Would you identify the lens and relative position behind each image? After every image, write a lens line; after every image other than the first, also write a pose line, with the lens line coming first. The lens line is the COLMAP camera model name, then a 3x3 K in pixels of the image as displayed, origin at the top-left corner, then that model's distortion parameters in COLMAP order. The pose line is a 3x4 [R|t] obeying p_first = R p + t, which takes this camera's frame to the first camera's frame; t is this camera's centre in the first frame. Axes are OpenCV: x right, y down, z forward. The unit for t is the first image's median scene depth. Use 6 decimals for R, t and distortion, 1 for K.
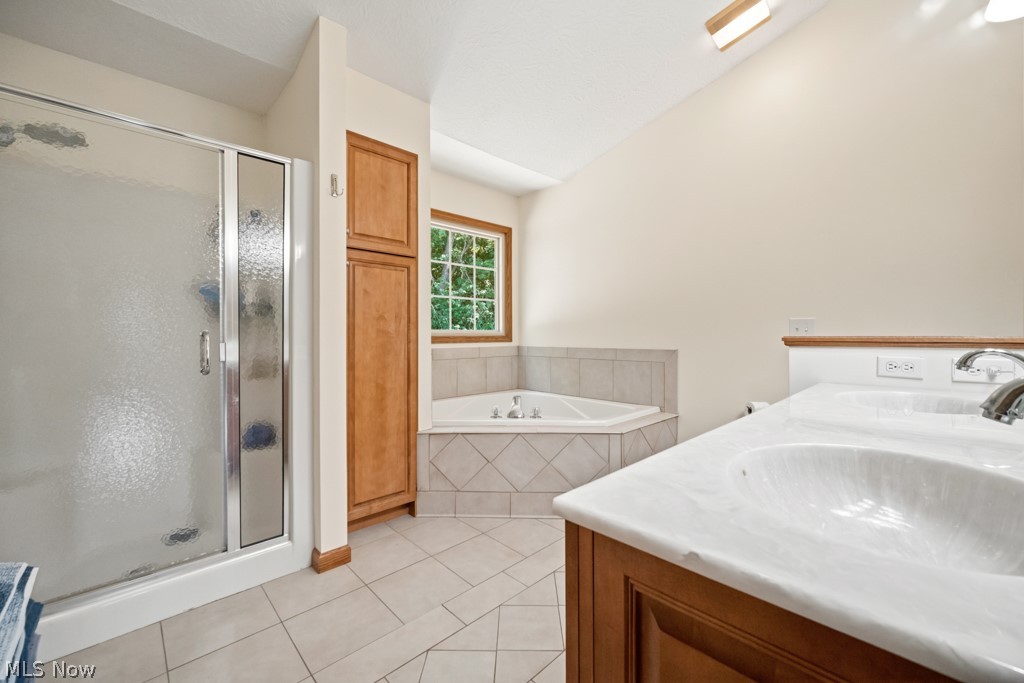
lens RADIAL K [[406.6, 0, 509.2], [0, 406.6, 337.0], [0, 0, 1]] dist [0.000757, 0.000054]
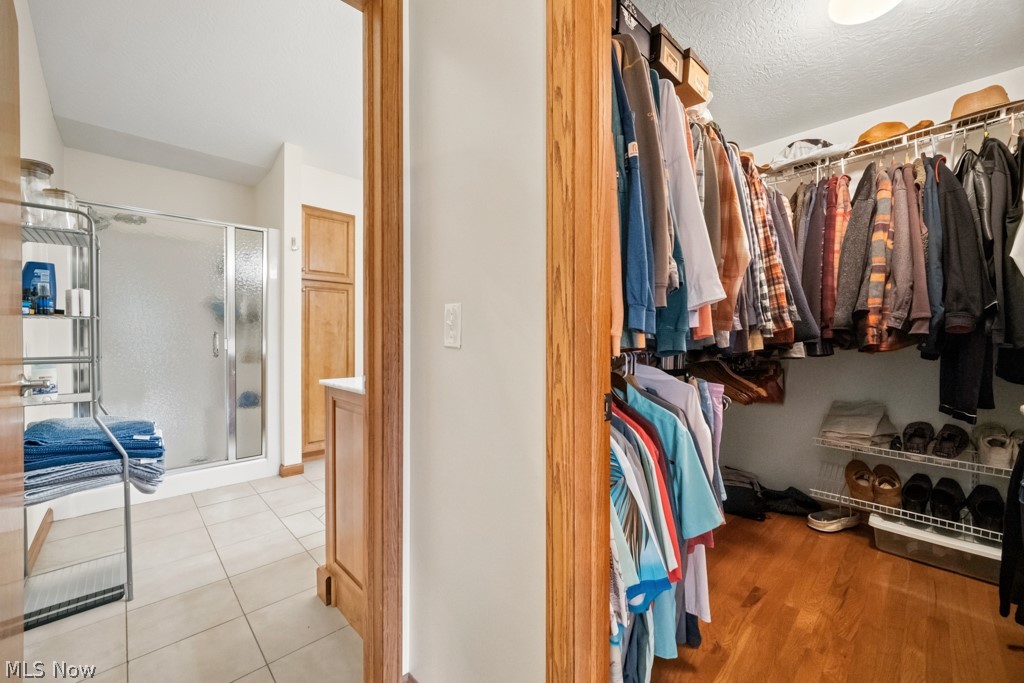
lens RADIAL K [[406.6, 0, 509.2], [0, 406.6, 337.0], [0, 0, 1]] dist [0.000757, 0.000054]
pose [[0.999991, 0.002657, 0.003387, 0.376510], [-0.002648, 0.999993, -0.002672, 0.005738], [-0.003394, 0.002663, 0.999991, -0.559664]]
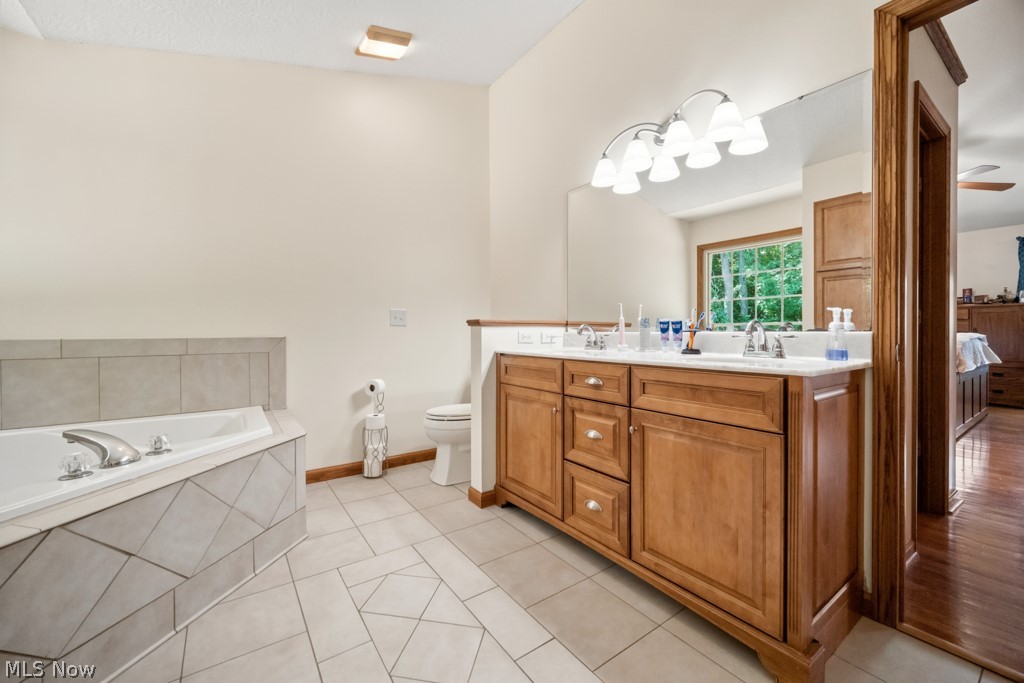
lens RADIAL K [[406.6, 0, 509.2], [0, 406.6, 337.0], [0, 0, 1]] dist [0.000757, 0.000054]
pose [[0.151602, -0.006564, 0.988420, -0.747819], [0.008577, 0.999949, 0.005325, 0.056499], [-0.988404, 0.007671, 0.151651, 0.712364]]
